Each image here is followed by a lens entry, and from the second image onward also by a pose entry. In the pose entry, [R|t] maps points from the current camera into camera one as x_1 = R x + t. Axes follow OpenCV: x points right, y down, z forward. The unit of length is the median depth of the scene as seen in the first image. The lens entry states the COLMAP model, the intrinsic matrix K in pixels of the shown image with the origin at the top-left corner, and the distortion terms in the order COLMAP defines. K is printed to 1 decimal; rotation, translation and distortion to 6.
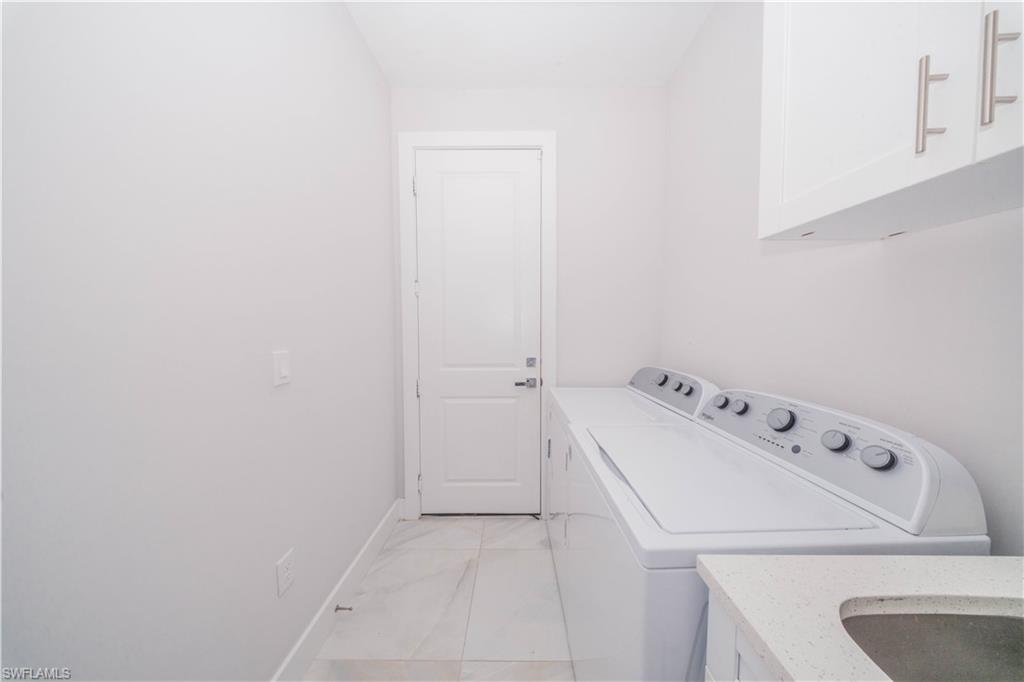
lens RADIAL K [[313.1, 0, 512.0], [0, 313.1, 341.0], [0, 0, 1]] dist [-0.000544, -0.000133]
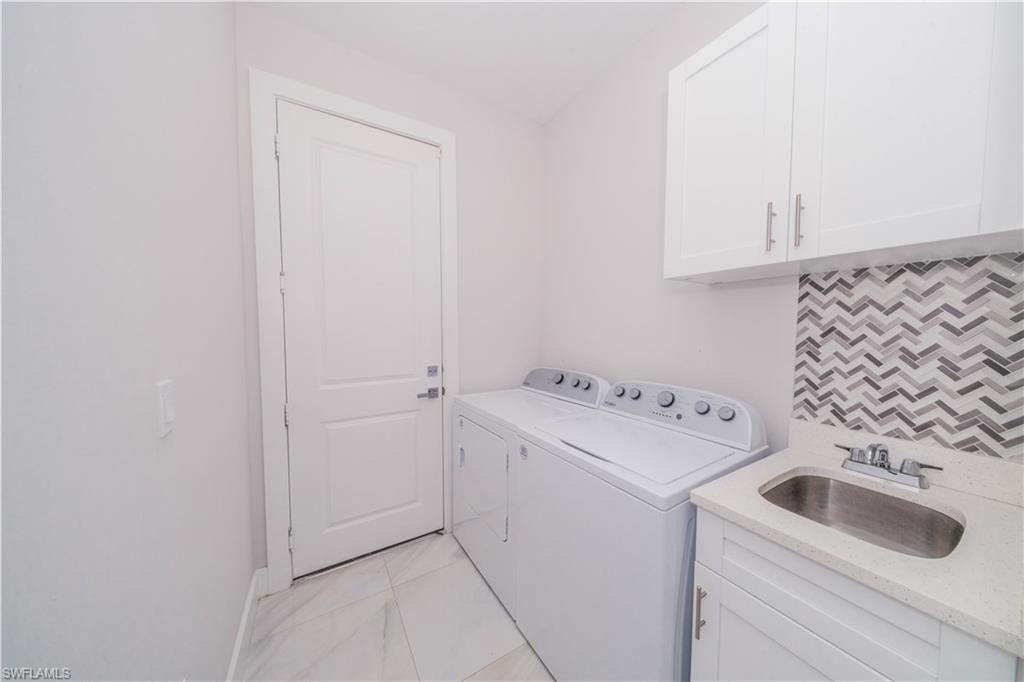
lens RADIAL K [[329.3, 0, 518.0], [0, 329.3, 344.3], [0, 0, 1]] dist [-0.000191, -0.000066]
pose [[0.843501, -0.024431, 0.536572, -0.310195], [0.021679, 0.999700, 0.011439, -0.022964], [-0.536691, 0.001984, 0.843777, 0.031717]]
